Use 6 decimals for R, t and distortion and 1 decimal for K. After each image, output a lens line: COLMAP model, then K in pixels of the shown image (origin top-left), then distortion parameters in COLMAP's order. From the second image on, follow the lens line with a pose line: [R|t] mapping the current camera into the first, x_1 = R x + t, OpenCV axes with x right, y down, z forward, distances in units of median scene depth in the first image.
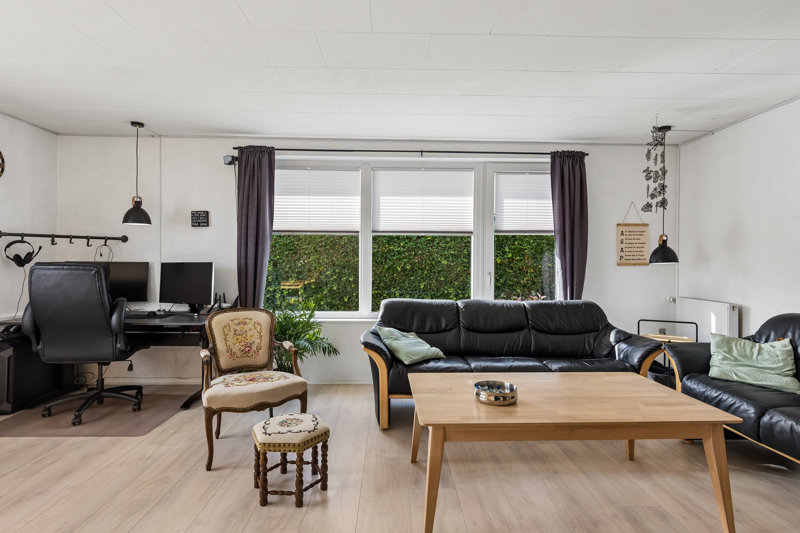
lens RADIAL K [[422.7, 0, 400.0], [0, 422.7, 266.5], [0, 0, 1]] dist [0.004686, 0.000819]
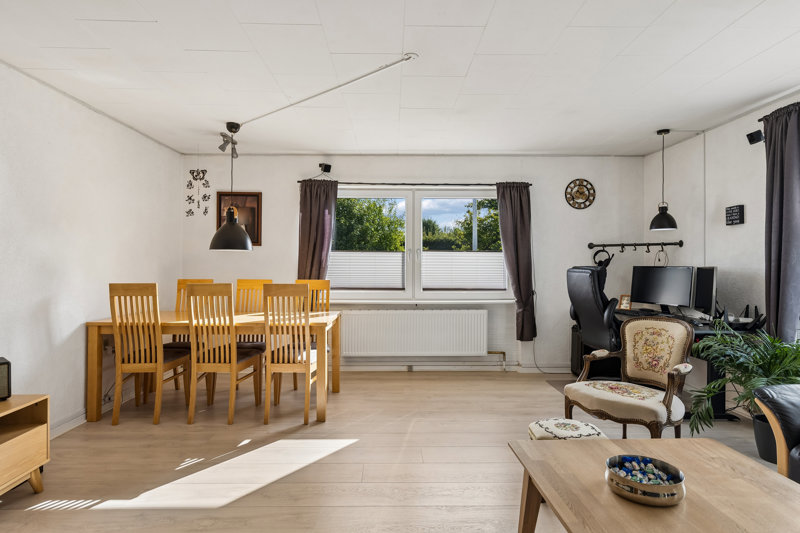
lens RADIAL K [[479.8, 0, 400.0], [0, 479.8, 266.5], [0, 0, 1]] dist [0.000566, 0.000233]
pose [[-0.008912, -0.002089, -0.999958, 0.546561], [-0.013474, 0.999907, -0.001969, 0.000078], [0.999870, 0.013455, -0.008940, 0.383244]]
